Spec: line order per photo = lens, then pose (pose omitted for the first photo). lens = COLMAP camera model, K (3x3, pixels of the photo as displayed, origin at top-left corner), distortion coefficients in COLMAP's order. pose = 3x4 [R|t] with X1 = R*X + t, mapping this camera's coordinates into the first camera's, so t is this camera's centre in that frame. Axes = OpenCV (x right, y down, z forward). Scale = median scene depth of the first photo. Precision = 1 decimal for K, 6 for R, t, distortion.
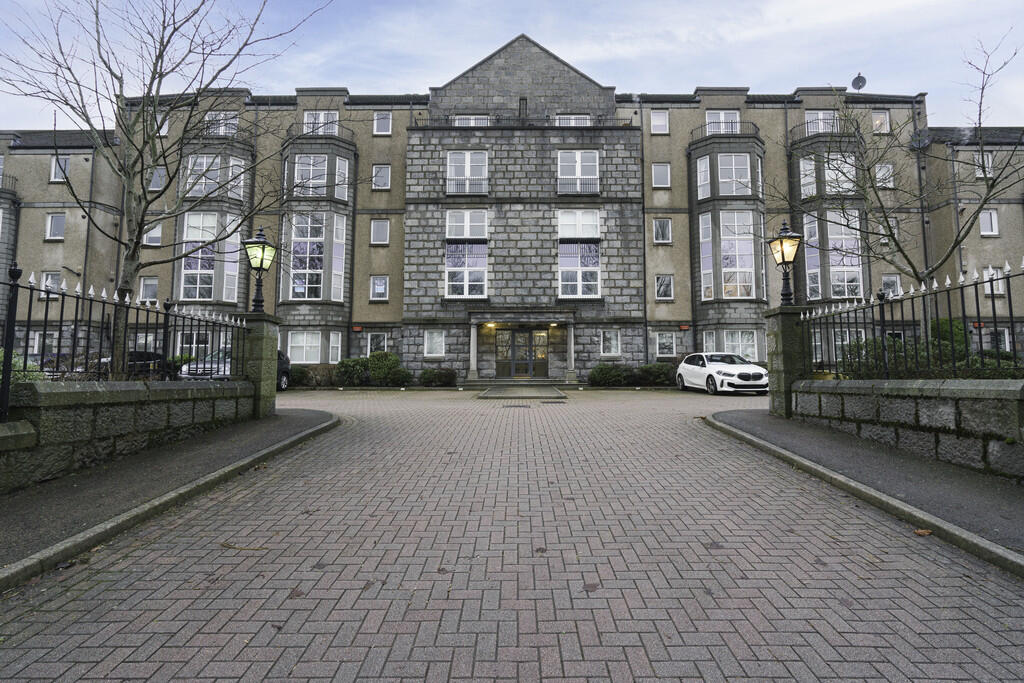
lens RADIAL K [[458.8, 0, 548.3], [0, 458.8, 347.7], [0, 0, 1]] dist [-0.004141, -0.000352]
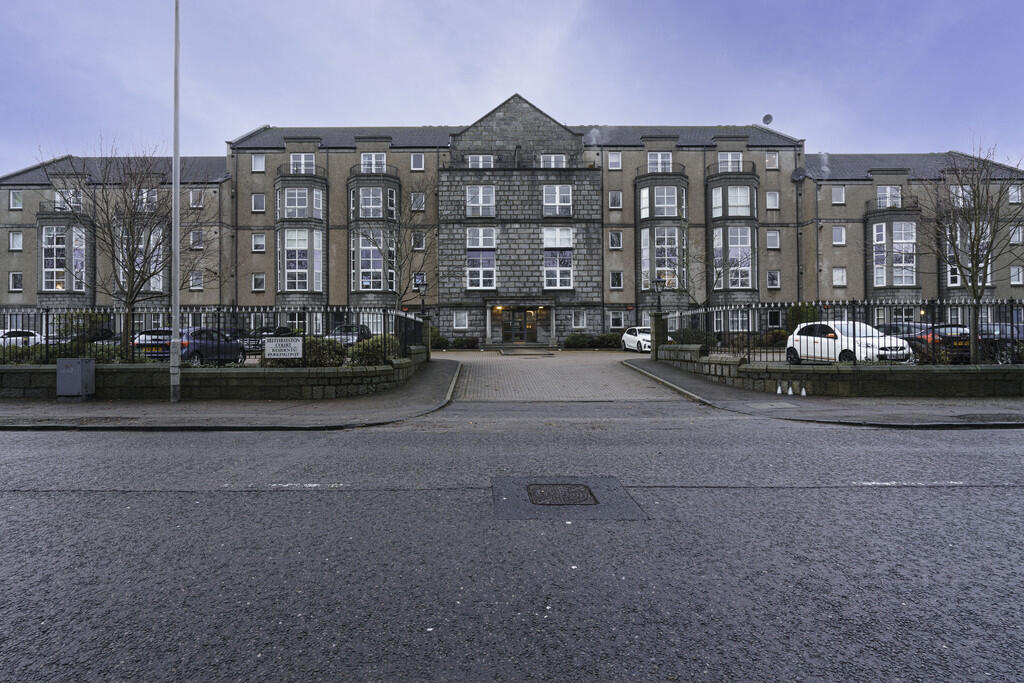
lens RADIAL K [[458.8, 0, 510.8], [0, 458.8, 341.1], [0, 0, 1]] dist [-0.004141, -0.000352]
pose [[0.999950, -0.003105, -0.009455, -0.069382], [0.003724, 0.997796, 0.066257, -0.037241], [0.009228, -0.066289, 0.997758, -0.471490]]
